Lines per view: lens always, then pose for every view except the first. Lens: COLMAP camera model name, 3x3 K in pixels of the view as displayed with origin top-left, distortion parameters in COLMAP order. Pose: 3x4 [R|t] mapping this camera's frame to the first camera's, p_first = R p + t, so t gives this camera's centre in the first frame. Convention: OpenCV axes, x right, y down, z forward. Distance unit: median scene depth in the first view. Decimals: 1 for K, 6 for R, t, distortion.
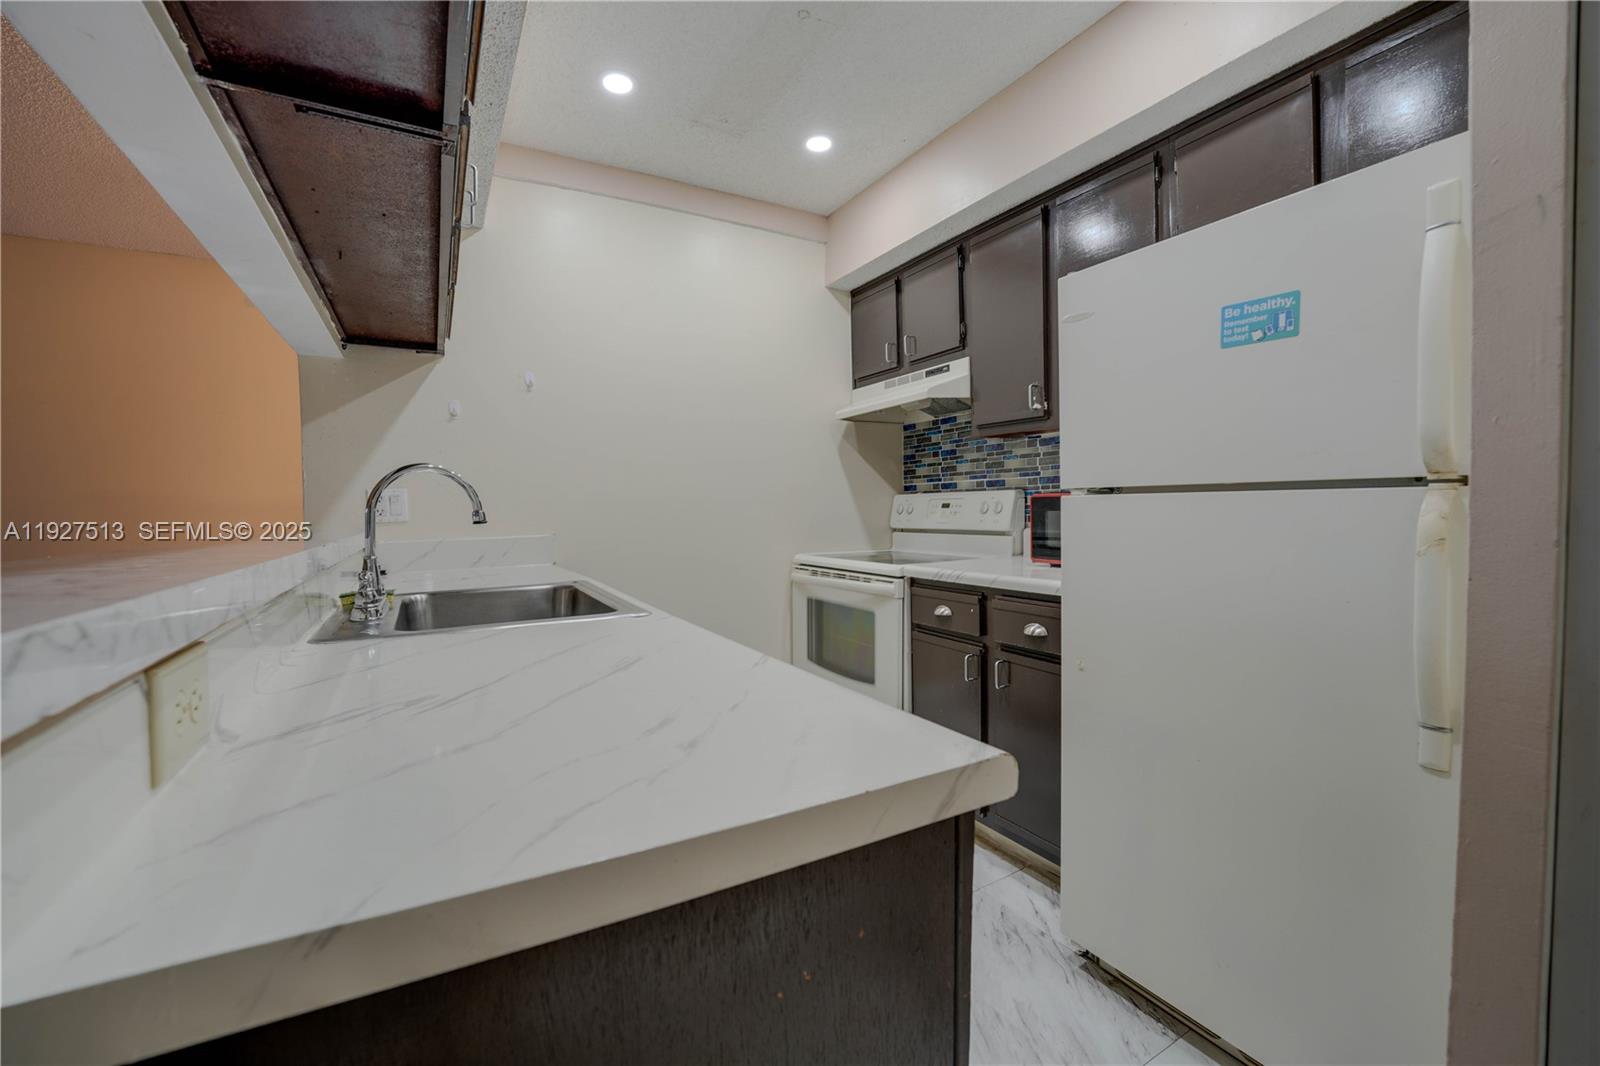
lens RADIAL K [[645.6, 0, 800.0], [0, 645.6, 533.0], [0, 0, 1]] dist [-0.032436, 0.004686]
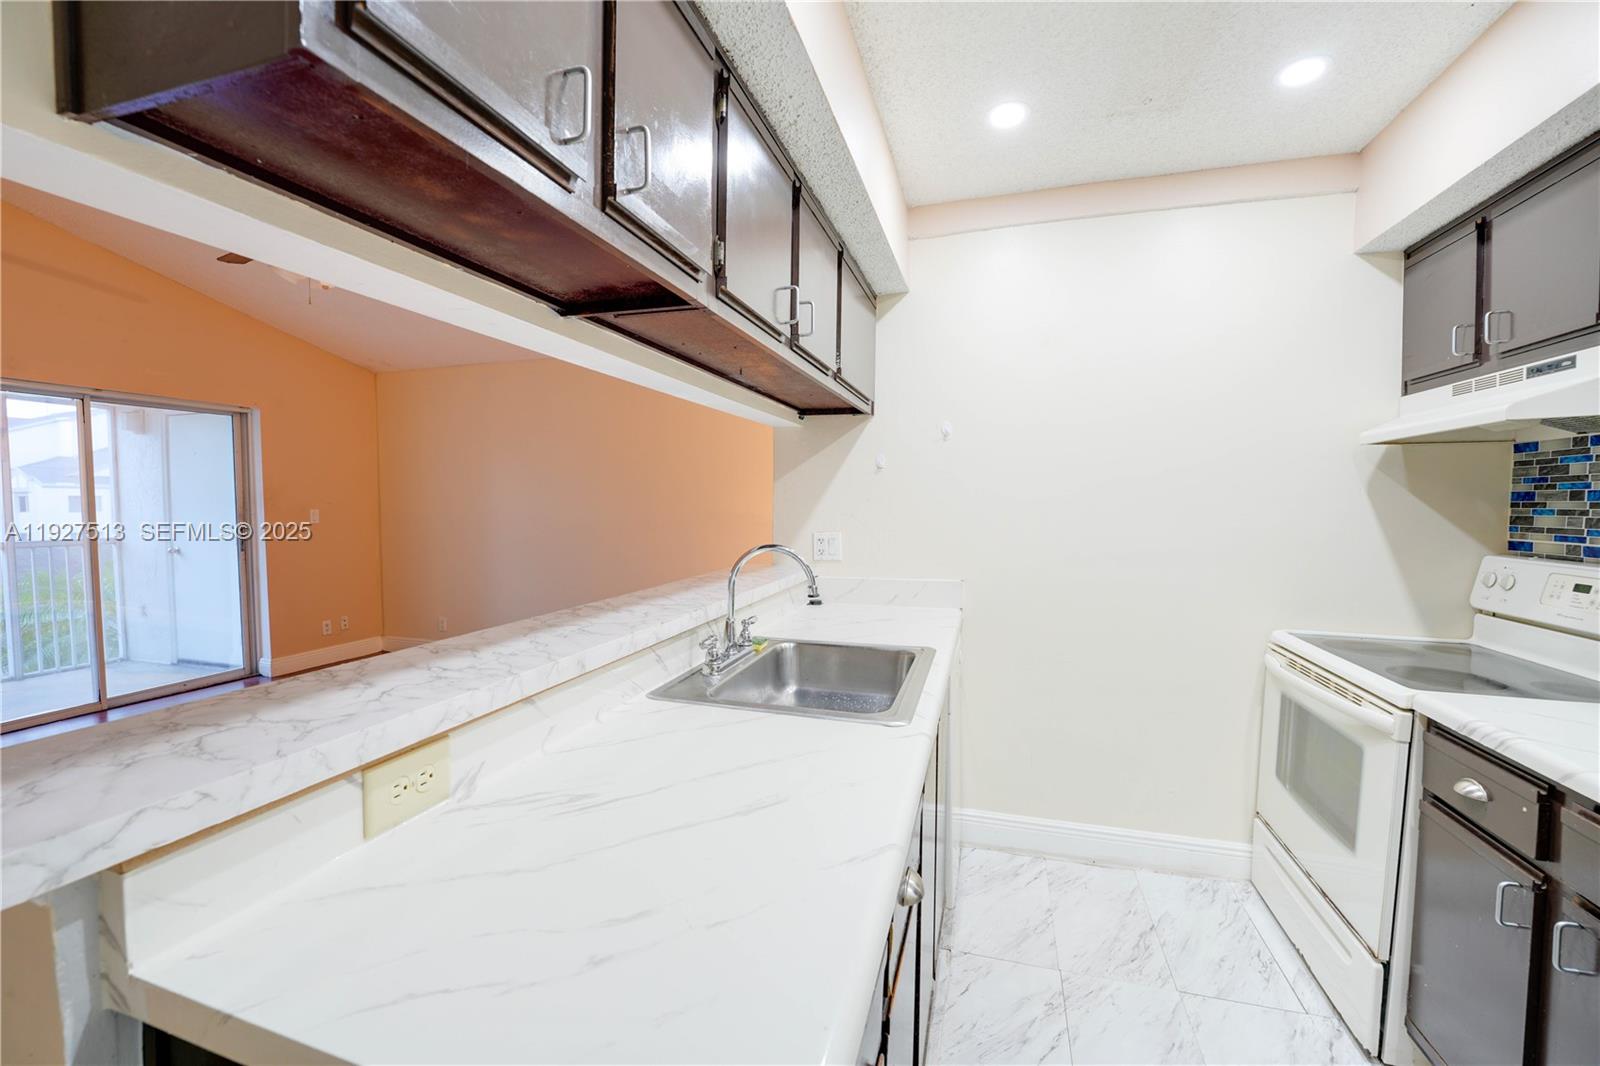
lens RADIAL K [[645.6, 0, 800.0], [0, 645.6, 533.0], [0, 0, 1]] dist [-0.032436, 0.004686]
pose [[0.681345, 0.055560, -0.729851, 0.177484], [-0.043788, 0.998423, 0.035126, -0.095680], [0.730651, 0.008026, 0.682703, 0.119657]]
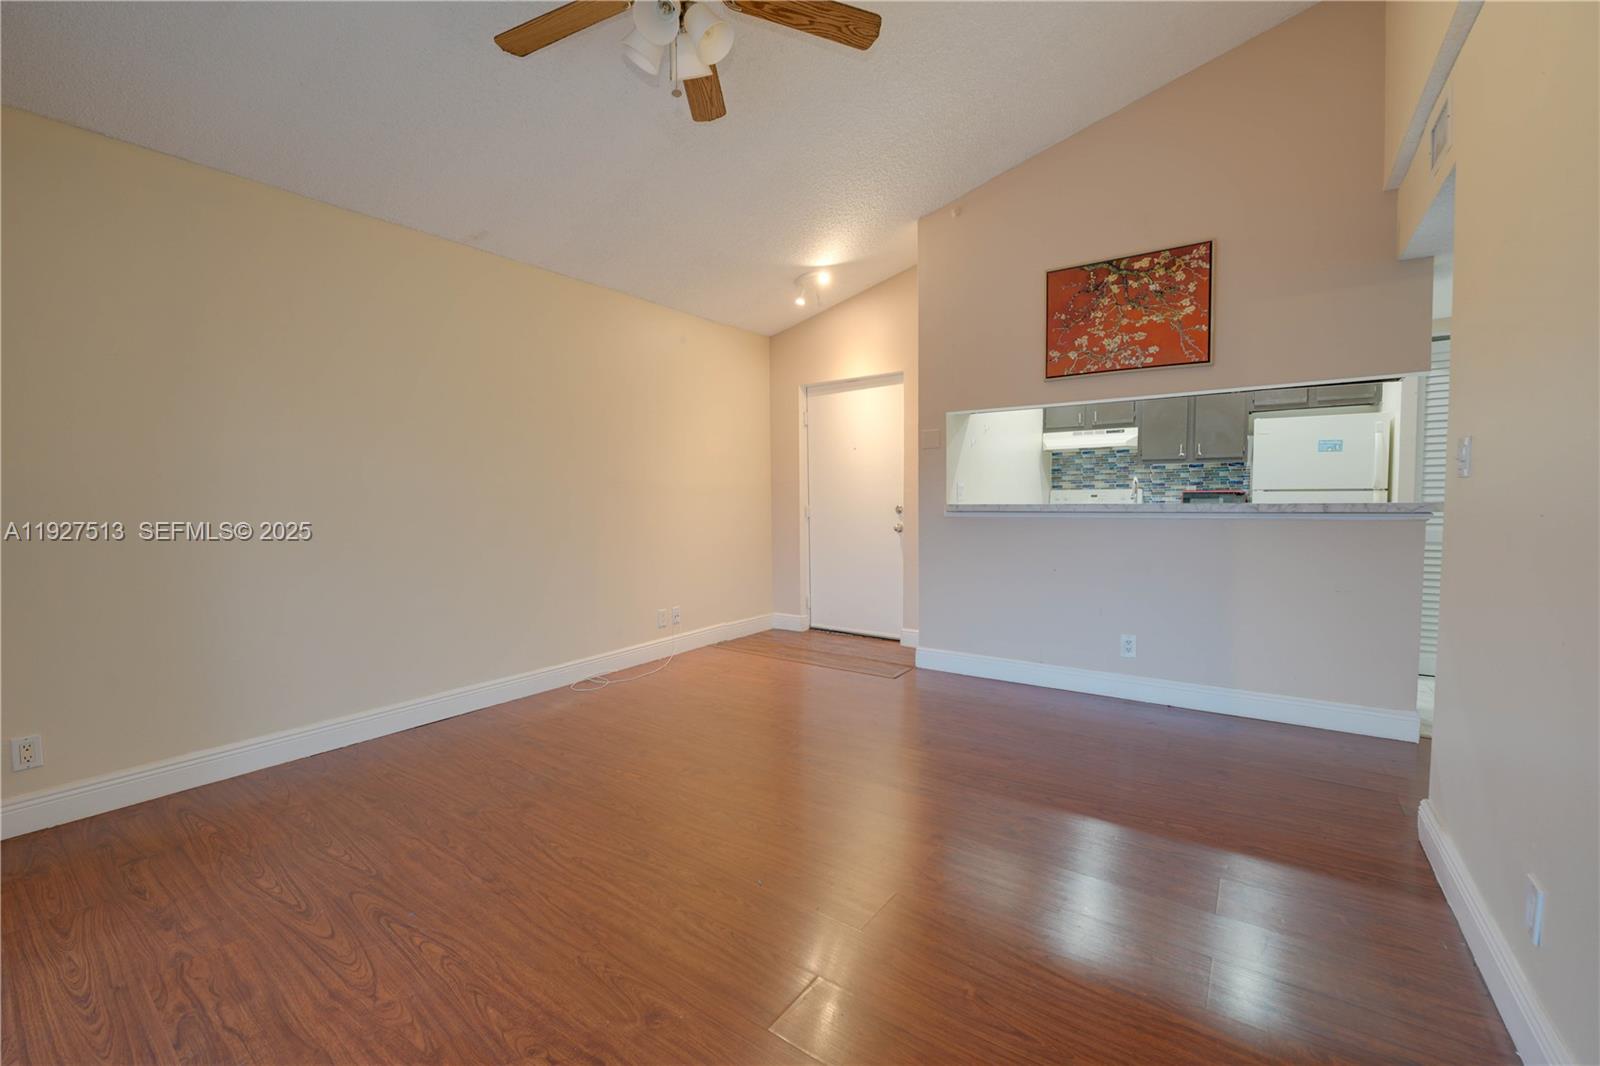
lens RADIAL K [[645.6, 0, 800.0], [0, 645.6, 533.0], [0, 0, 1]] dist [-0.032436, 0.004686]
pose [[0.902627, -0.013648, 0.430206, -1.705083], [0.010434, 0.999897, 0.009828, 0.050577], [-0.430296, -0.004382, 0.902677, -0.470175]]
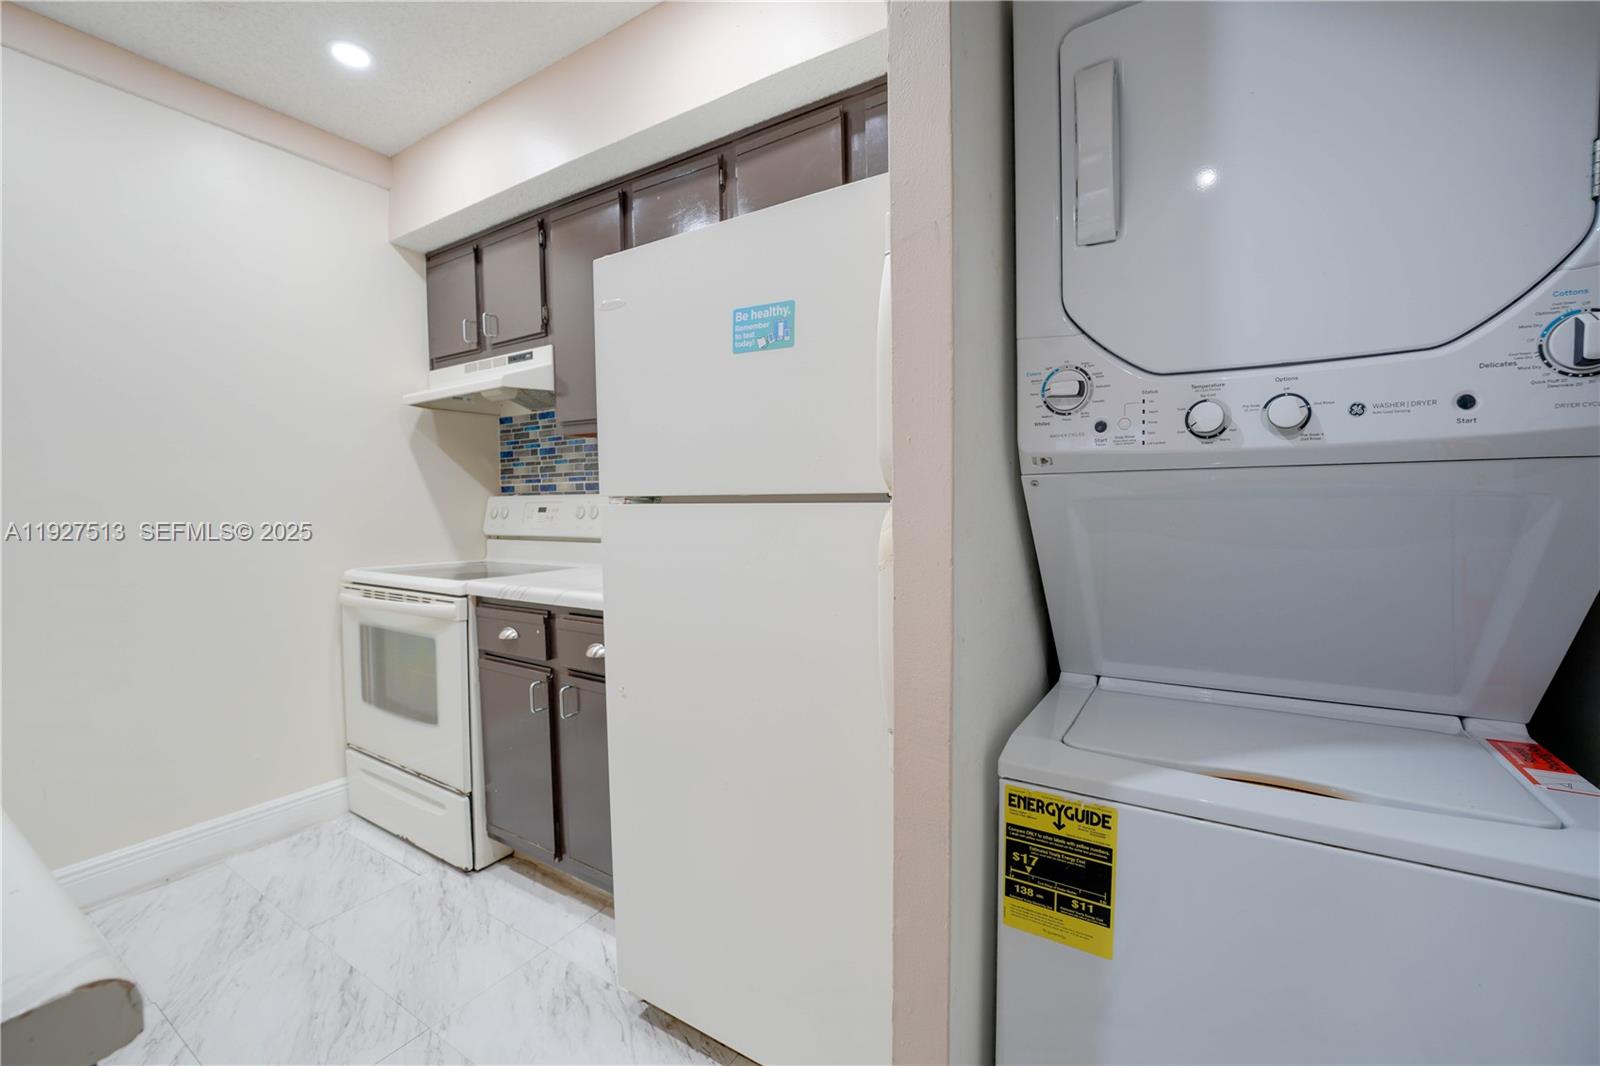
lens RADIAL K [[645.6, 0, 800.0], [0, 645.6, 533.0], [0, 0, 1]] dist [-0.032436, 0.004686]
pose [[0.880222, -0.014124, 0.474351, 0.138165], [0.013477, 0.999898, 0.004765, -0.011198], [-0.474370, 0.002199, 0.880323, 0.048320]]
